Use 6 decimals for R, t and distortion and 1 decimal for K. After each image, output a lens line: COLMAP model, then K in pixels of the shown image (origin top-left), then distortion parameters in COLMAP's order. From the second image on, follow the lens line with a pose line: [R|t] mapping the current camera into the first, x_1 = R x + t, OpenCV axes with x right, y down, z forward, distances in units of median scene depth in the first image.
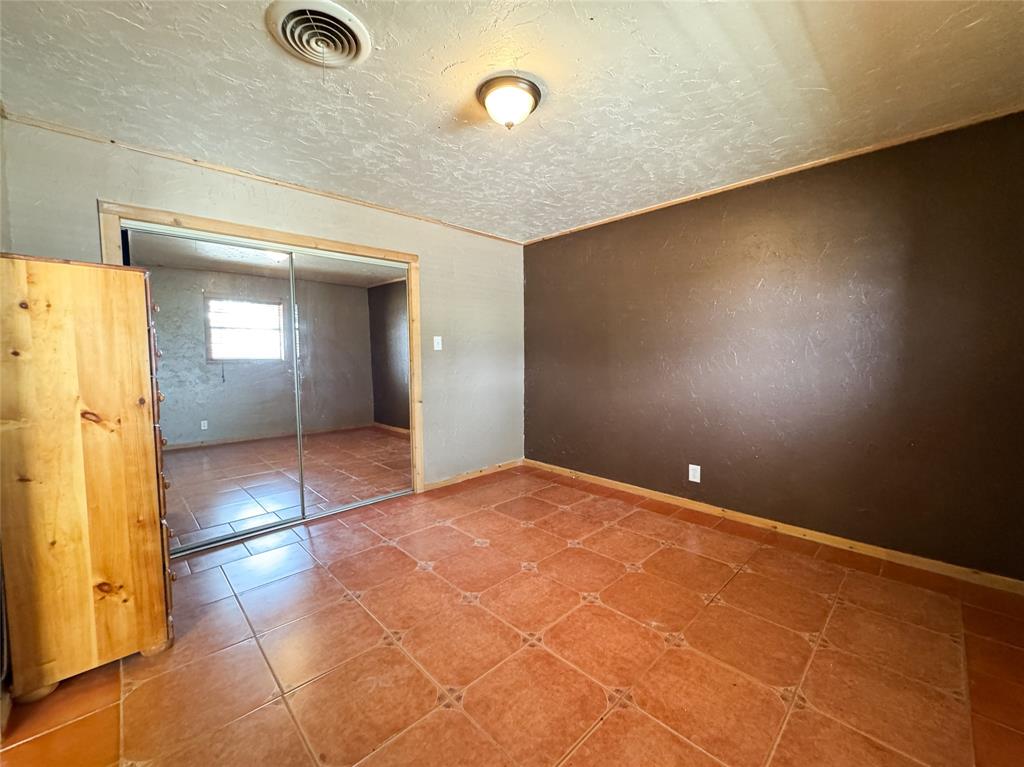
lens RADIAL K [[415.6, 0, 508.9], [0, 415.6, 382.0], [0, 0, 1]] dist [-0.000276, -0.000359]
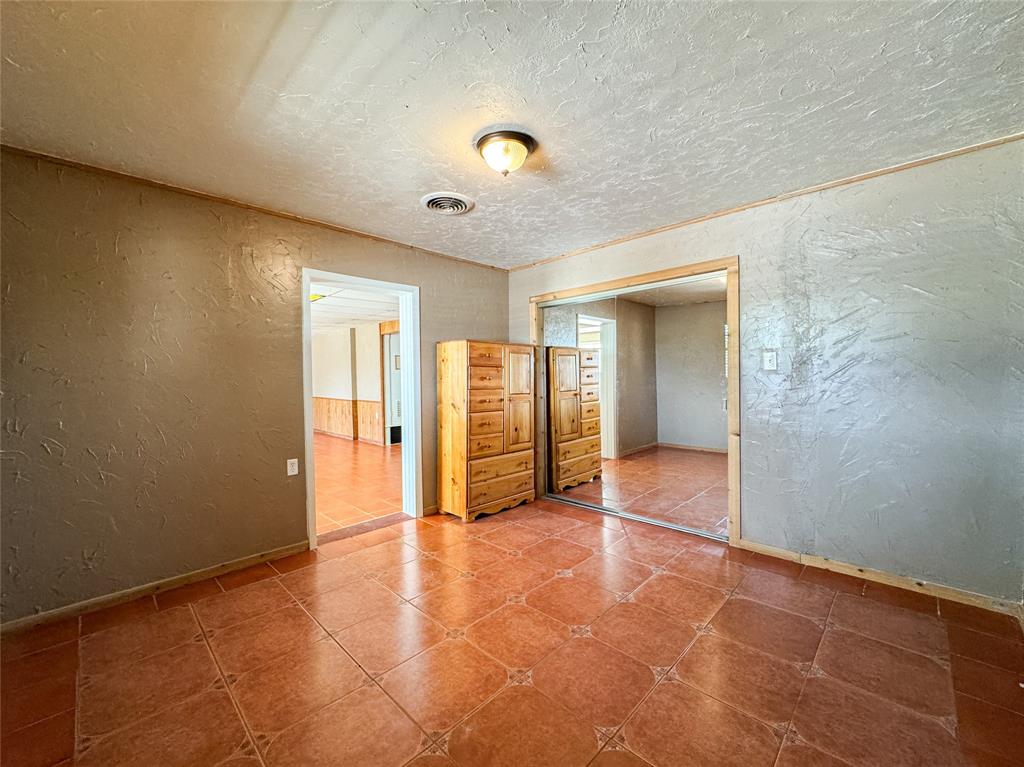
lens RADIAL K [[415.6, 0, 508.7], [0, 415.6, 382.3], [0, 0, 1]] dist [-0.000276, -0.000359]
pose [[0.033831, 0.022166, -0.999182, 0.682440], [-0.051617, 0.998459, 0.020403, -0.056257], [0.998094, 0.050884, 0.034923, 0.618303]]
